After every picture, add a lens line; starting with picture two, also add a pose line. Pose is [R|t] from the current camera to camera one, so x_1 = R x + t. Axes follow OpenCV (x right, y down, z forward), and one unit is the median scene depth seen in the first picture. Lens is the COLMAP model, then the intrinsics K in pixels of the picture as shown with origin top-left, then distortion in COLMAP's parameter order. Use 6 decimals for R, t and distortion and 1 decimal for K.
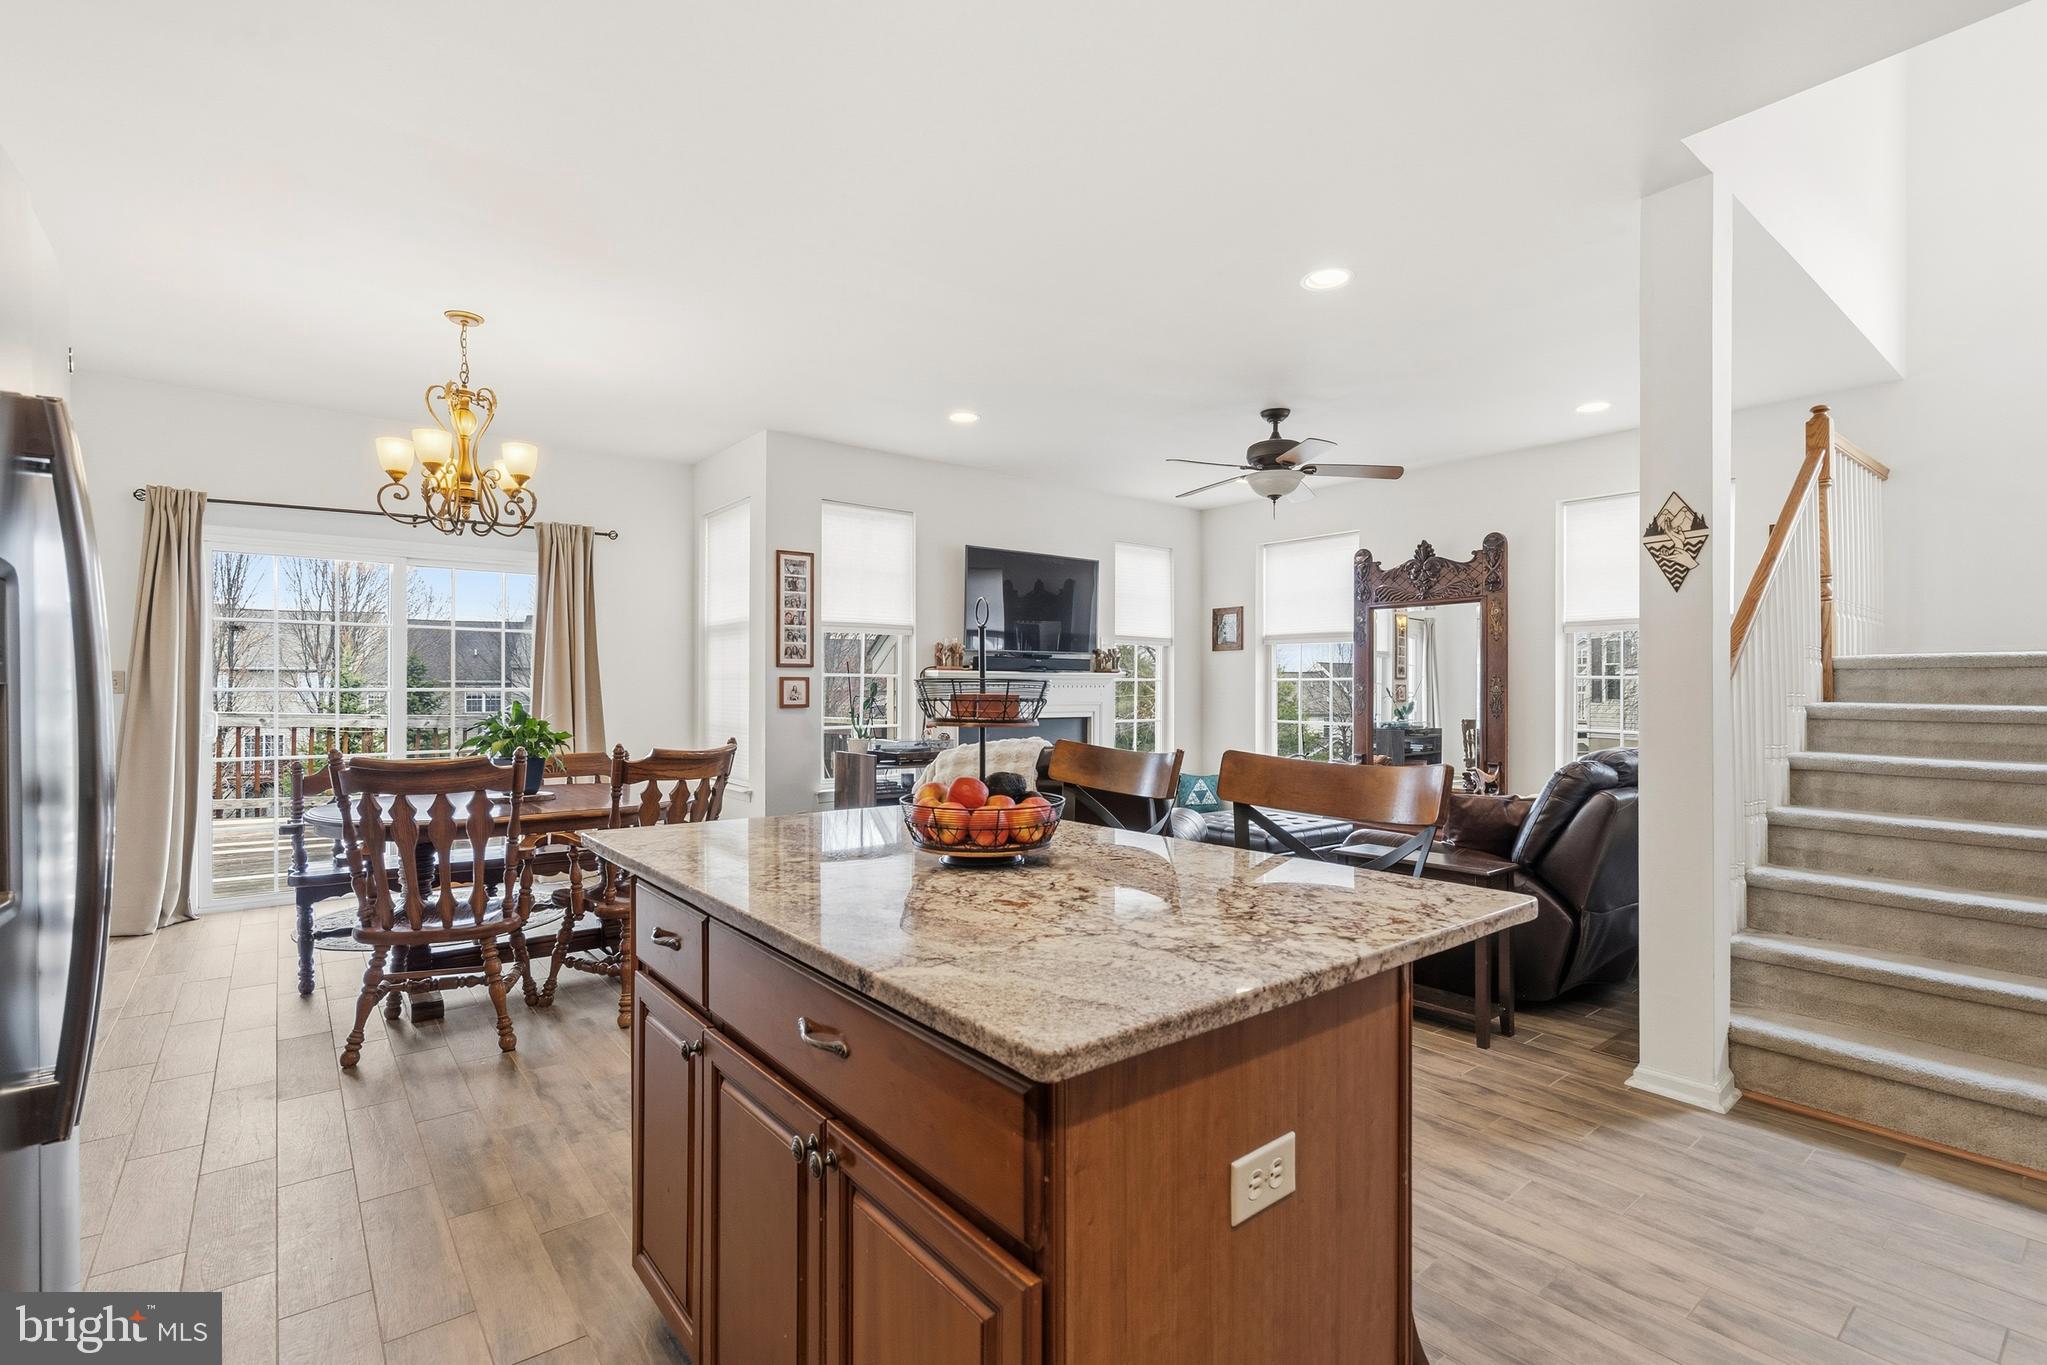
lens RADIAL K [[943.9, 0, 1026.3], [0, 943.9, 695.8], [0, 0, 1]] dist [0.000051, 0.000236]
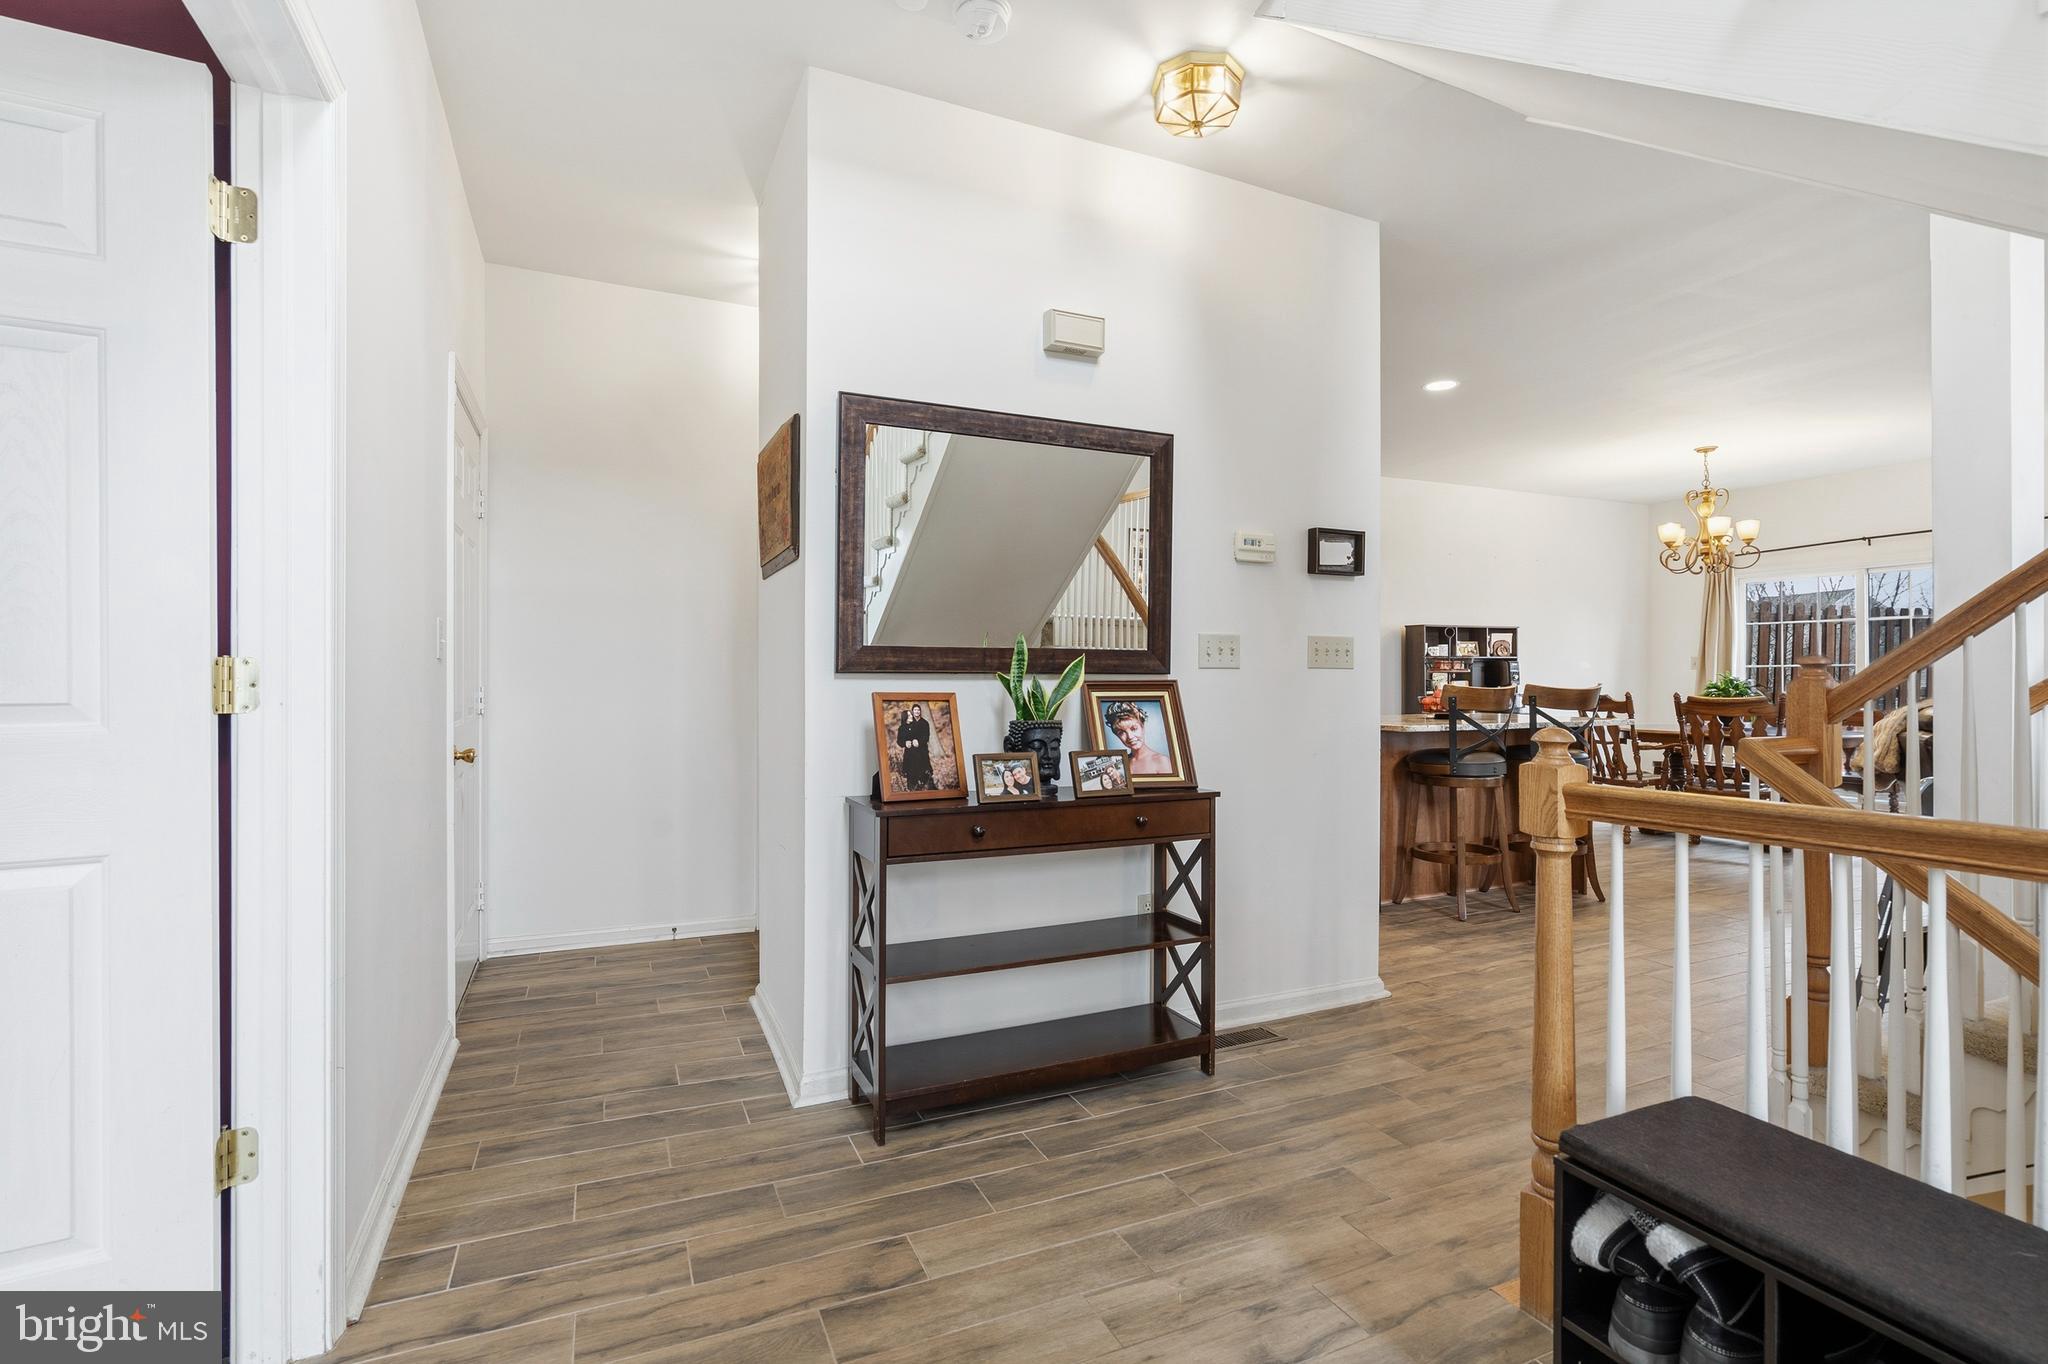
lens RADIAL K [[944.4, 0, 1018.0], [0, 944.4, 674.6], [0, 0, 1]] dist [0.000051, 0.000236]
pose [[-0.253083, -0.006313, -0.967424, 0.882476], [-0.004354, 0.999976, -0.005386, 0.018542], [0.967435, 0.002850, -0.253104, 0.133781]]
